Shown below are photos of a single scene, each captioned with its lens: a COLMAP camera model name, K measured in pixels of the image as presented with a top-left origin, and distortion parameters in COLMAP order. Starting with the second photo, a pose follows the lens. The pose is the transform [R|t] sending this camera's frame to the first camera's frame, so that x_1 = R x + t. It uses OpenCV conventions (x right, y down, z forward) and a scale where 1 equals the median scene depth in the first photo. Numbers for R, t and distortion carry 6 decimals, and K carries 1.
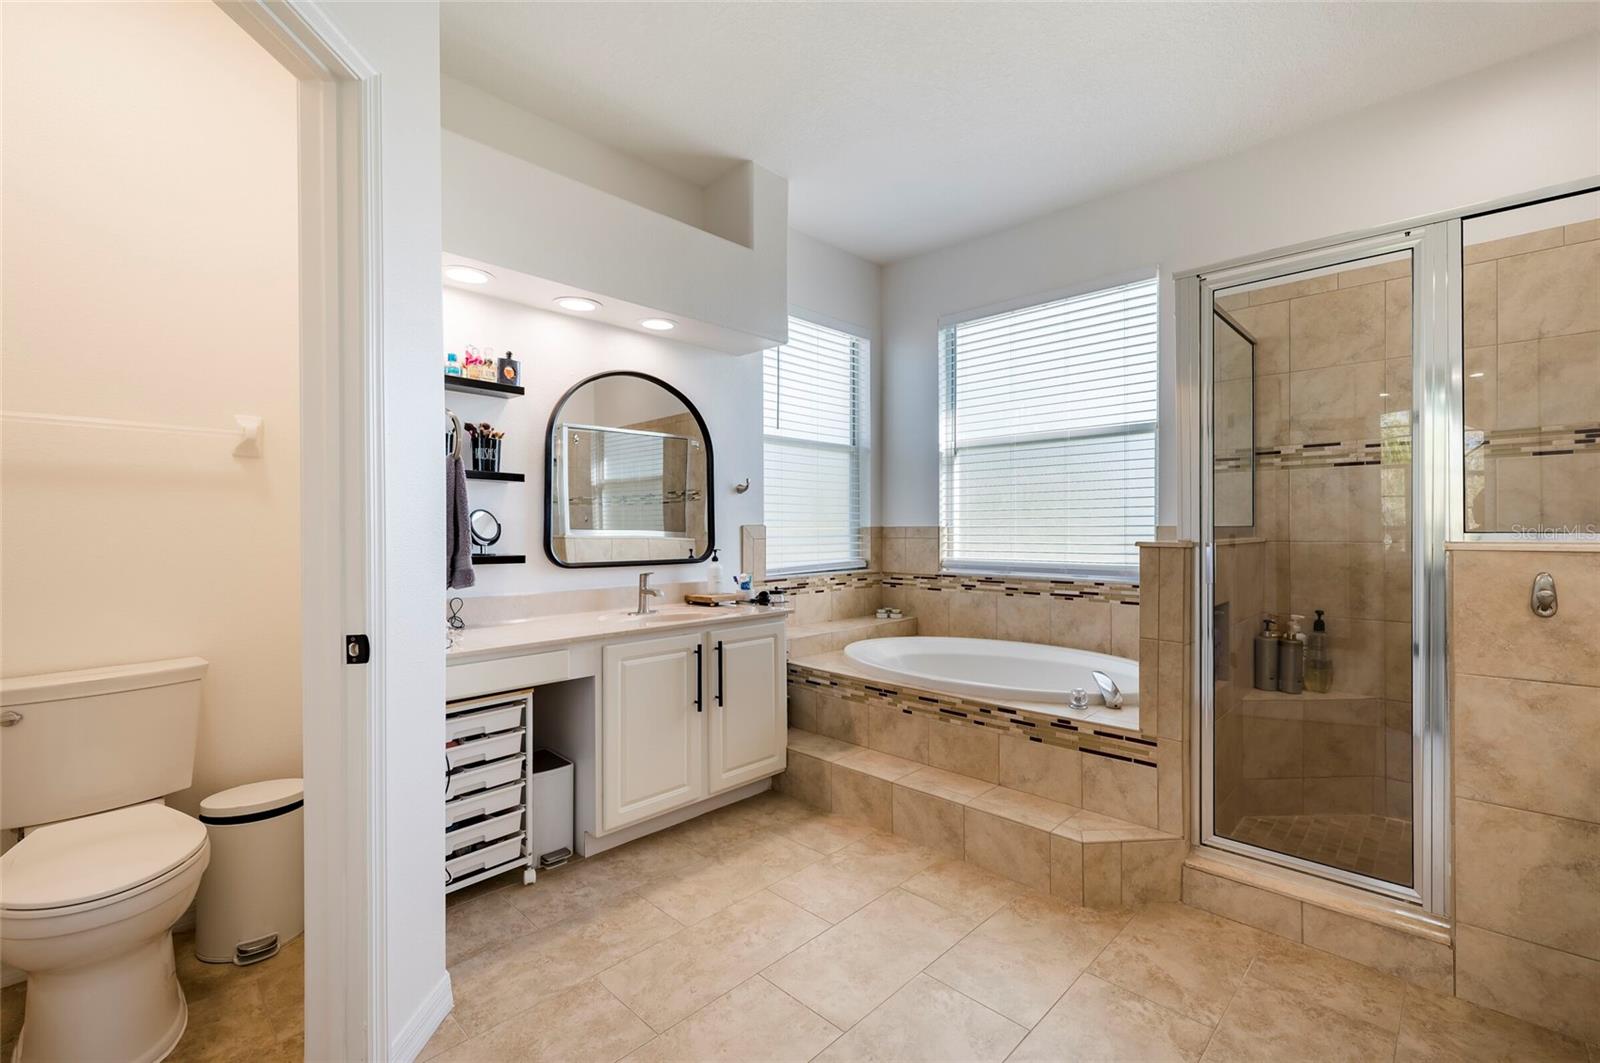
lens RADIAL K [[686.2, 0, 799.8], [0, 686.2, 530.1], [0, 0, 1]] dist [0.001644, -0.000021]
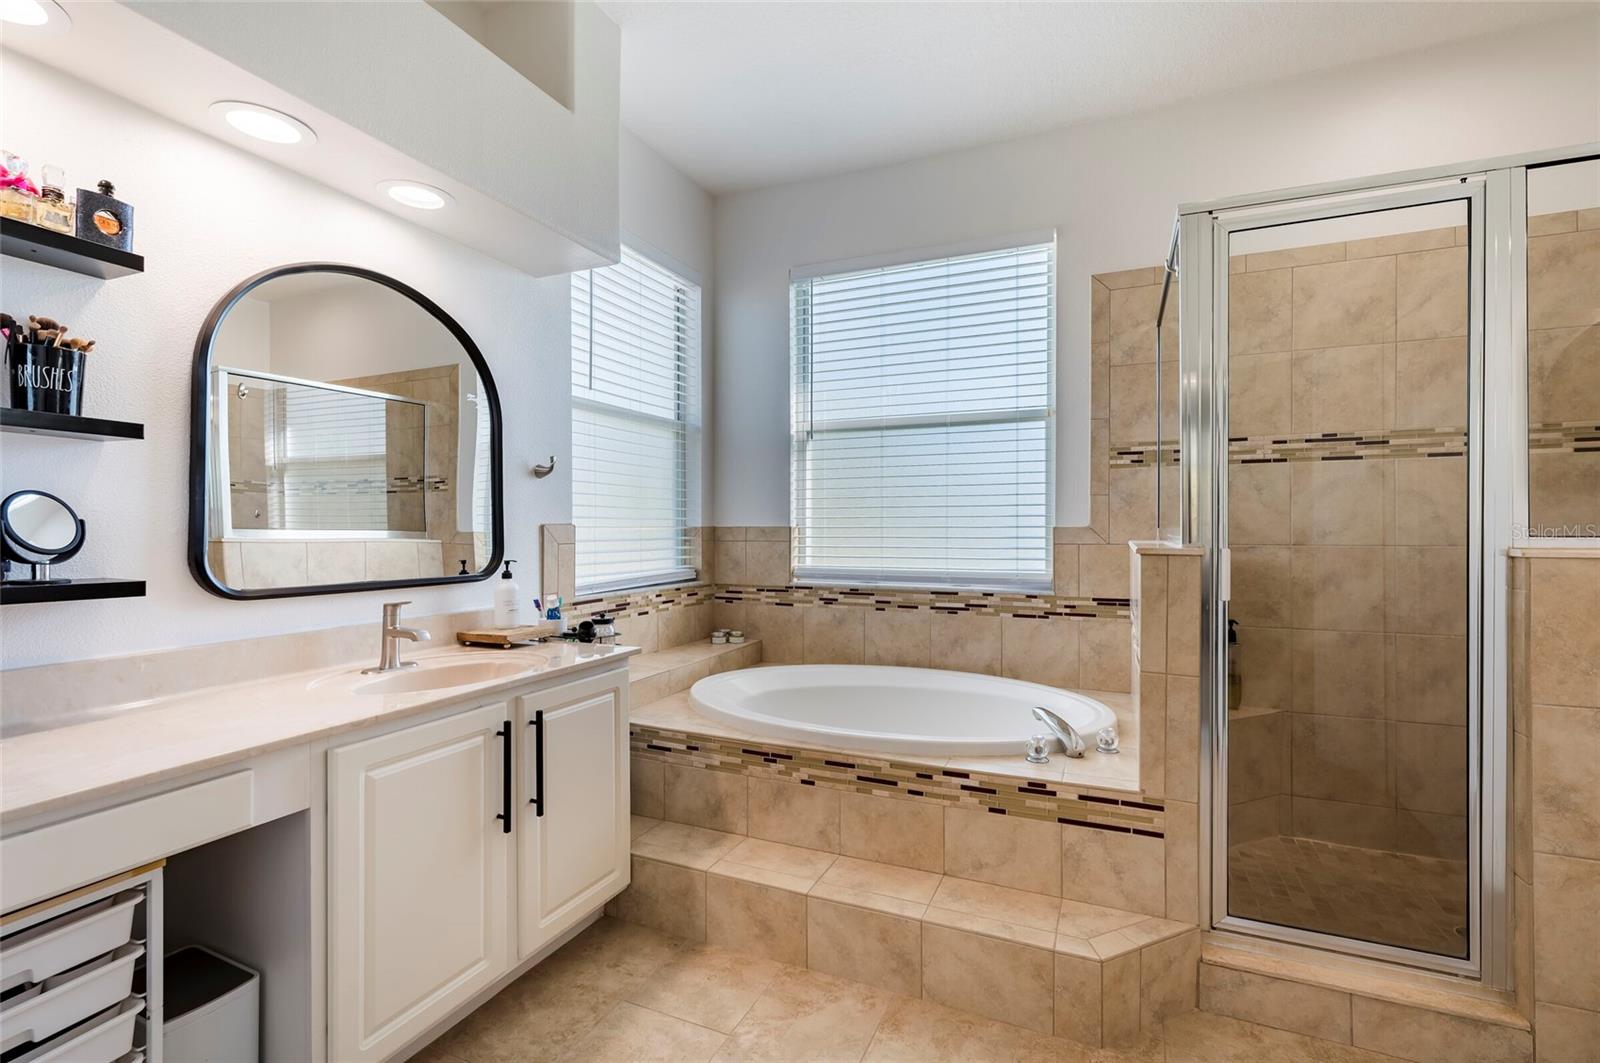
lens RADIAL K [[719.7, 0, 801.5], [0, 719.7, 529.7], [0, 0, 1]] dist [0.001796, -0.000294]
pose [[0.937556, 0.001381, 0.347832, -0.115821], [-0.001474, 0.999999, 0.000005, -0.002309], [-0.347832, -0.000517, 0.937557, 0.294021]]
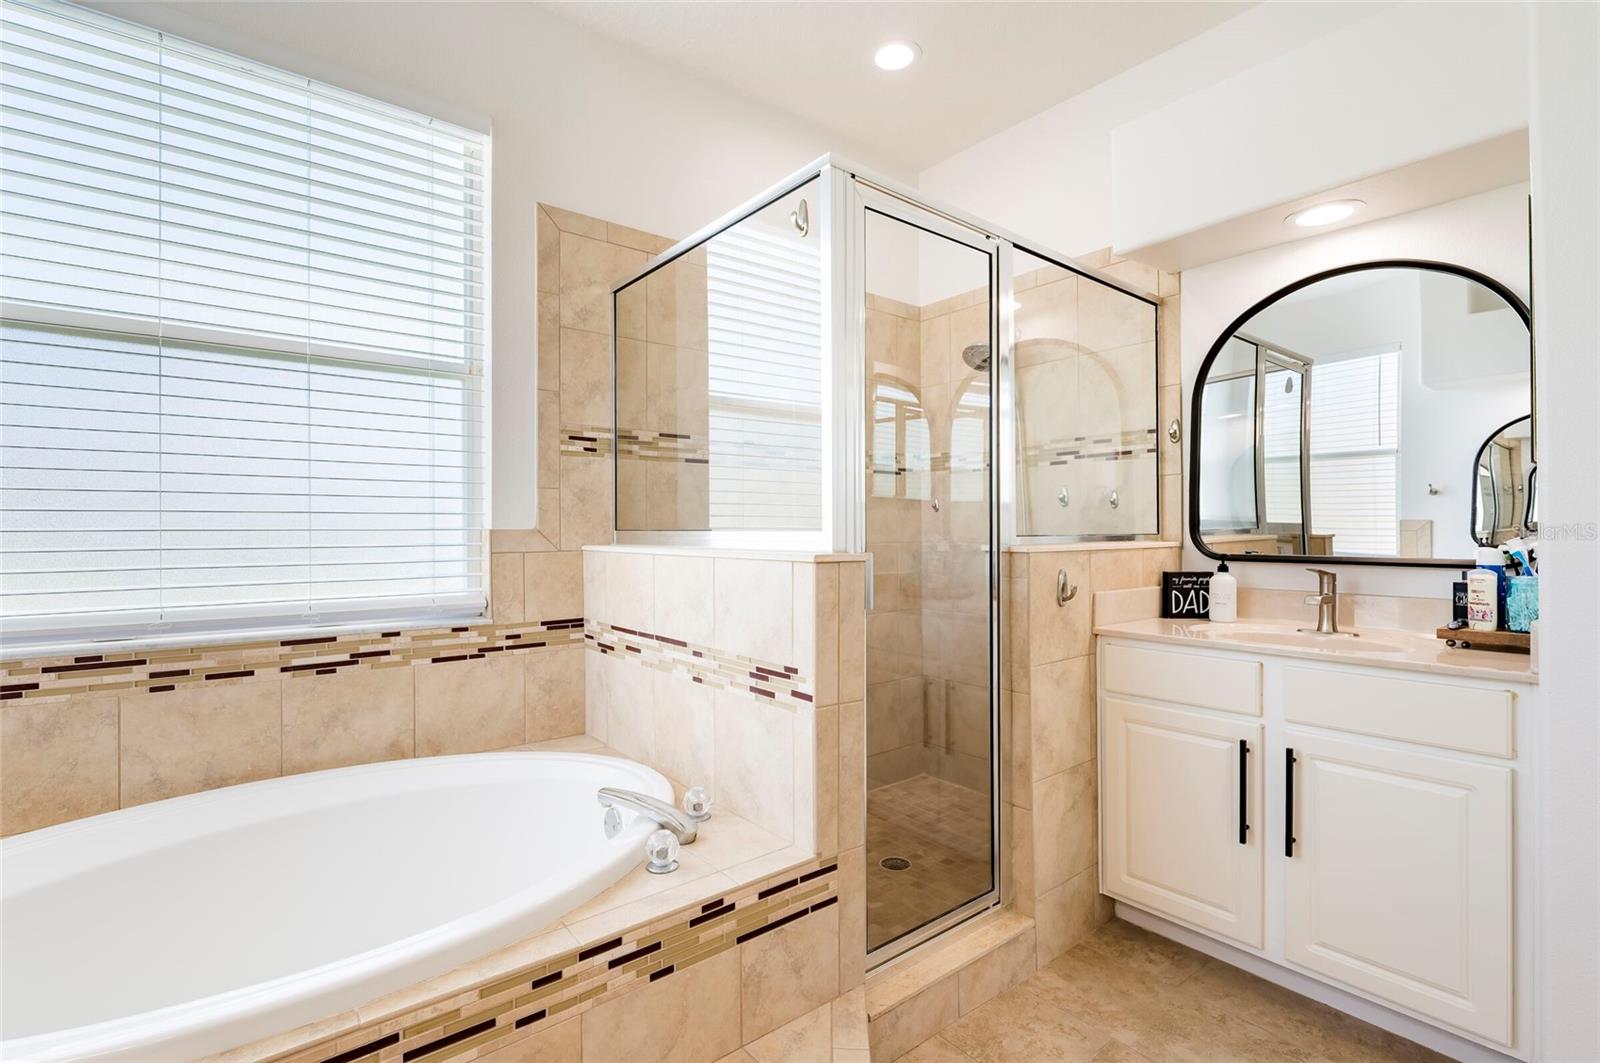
lens RADIAL K [[735.5, 0, 800.6], [0, 735.5, 530.1], [0, 0, 1]] dist [-0.005743, -0.000328]
pose [[0.121336, 0.002331, 0.992609, -0.135383], [0.004560, 0.999985, -0.002905, -0.002439], [-0.992601, 0.004879, 0.121324, 0.737410]]
